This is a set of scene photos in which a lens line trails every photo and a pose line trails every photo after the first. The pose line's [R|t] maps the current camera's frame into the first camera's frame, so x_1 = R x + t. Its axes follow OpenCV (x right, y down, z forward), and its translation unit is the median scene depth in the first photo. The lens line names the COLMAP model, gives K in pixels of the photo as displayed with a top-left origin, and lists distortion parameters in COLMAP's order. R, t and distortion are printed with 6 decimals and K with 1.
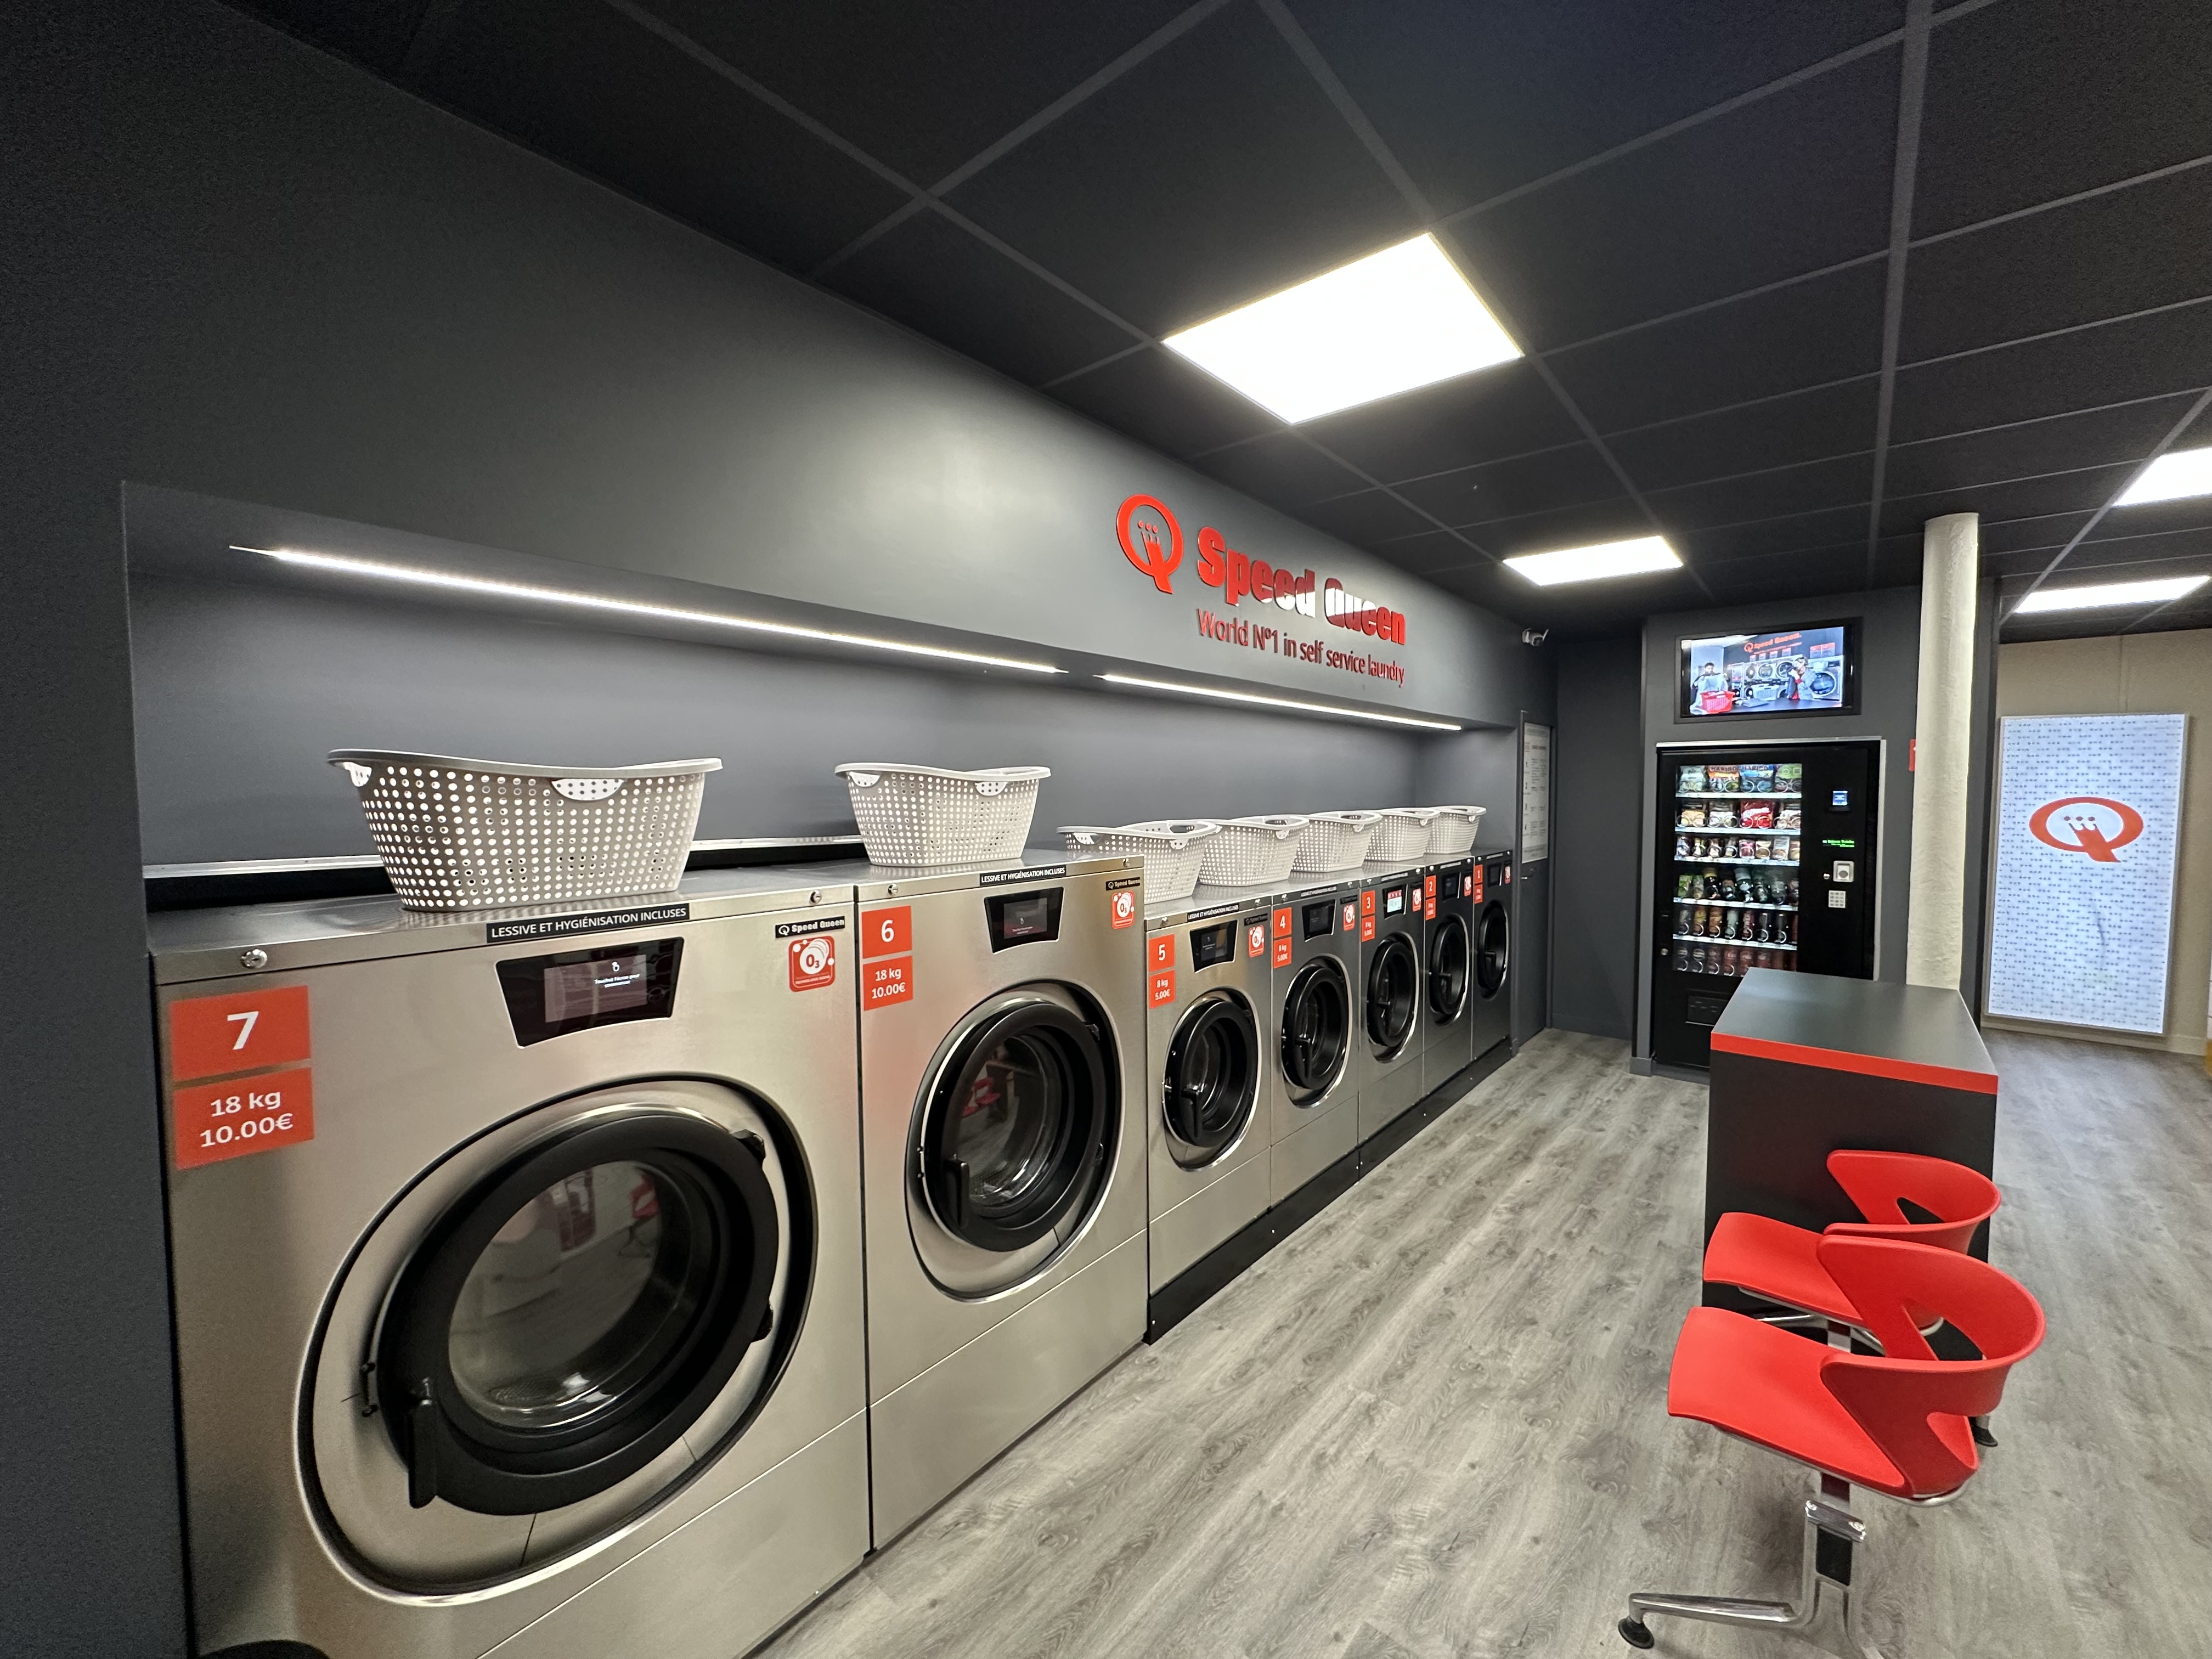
lens RADIAL K [[882.1, 0, 1106.0], [0, 882.1, 829.5], [0, 0, 1]] dist [-0.000064, -0.000005]
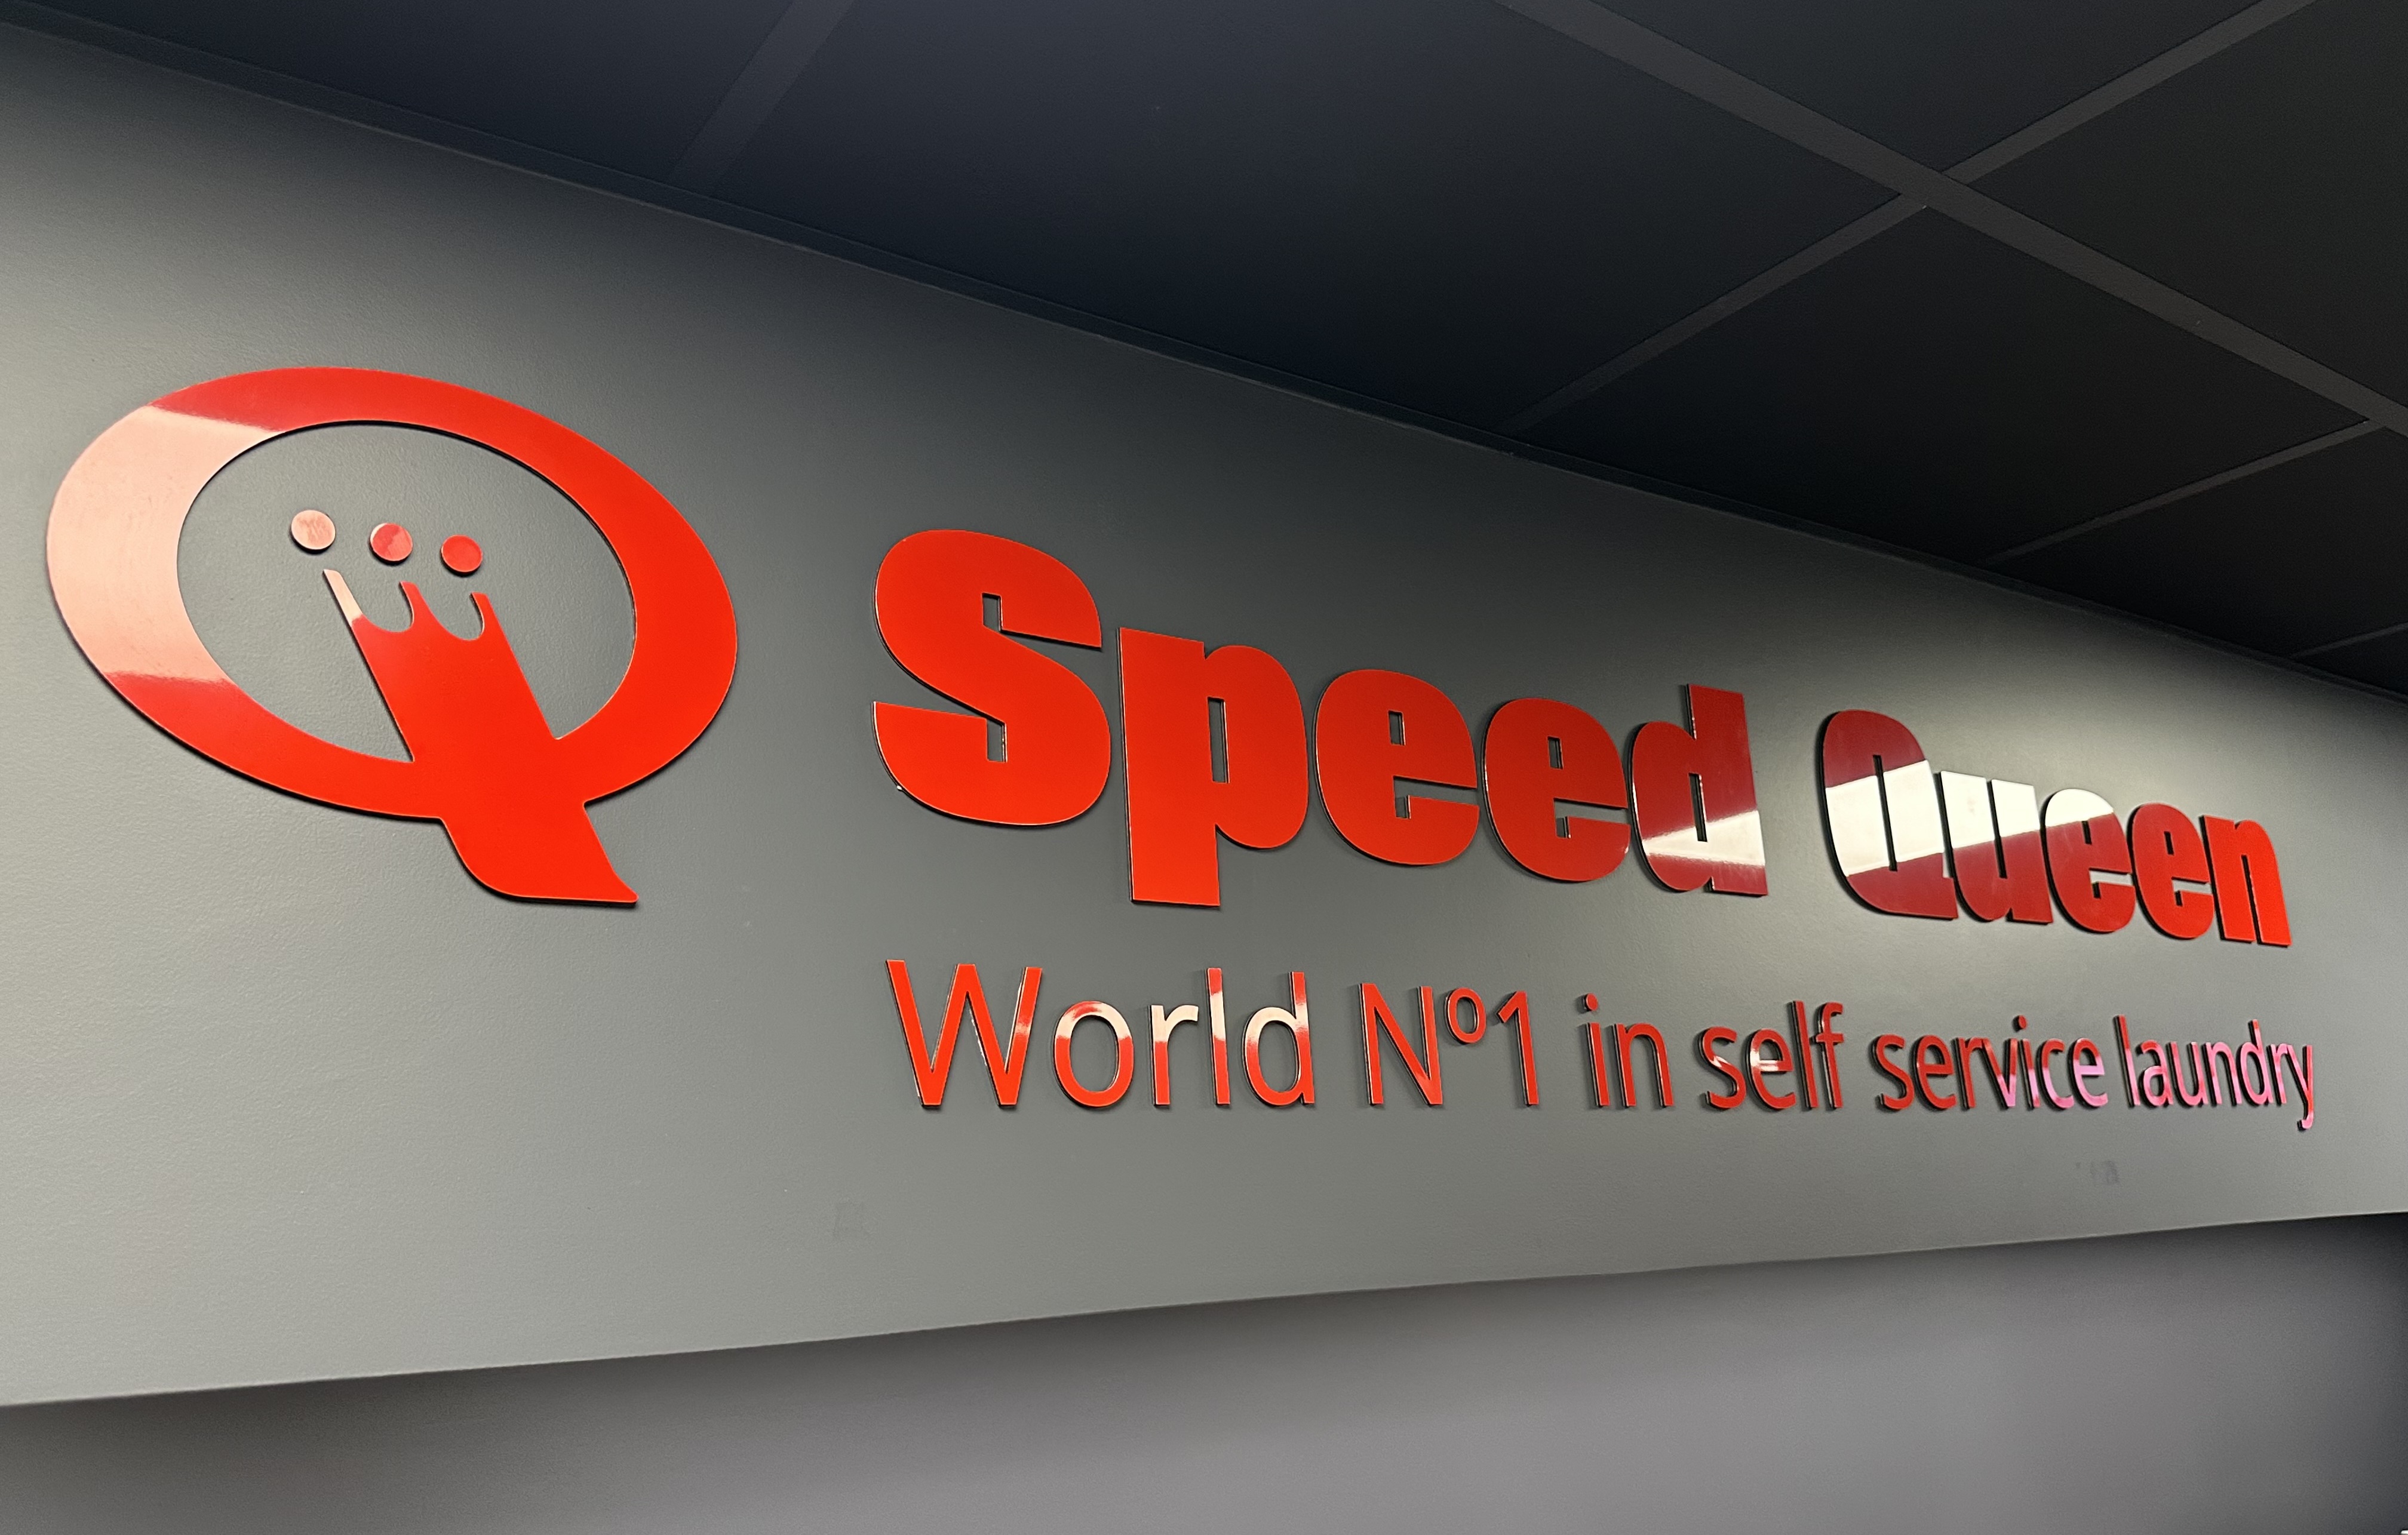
lens RADIAL K [[1671.6, 0, 1204.0], [0, 1671.6, 767.5], [0, 0, 1]] dist [0.003441, 0.001377]
pose [[0.959363, -0.098802, -0.264313, 0.218038], [0.021209, 0.959294, -0.281611, -0.162179], [0.281377, 0.264562, 0.922407, 0.592879]]
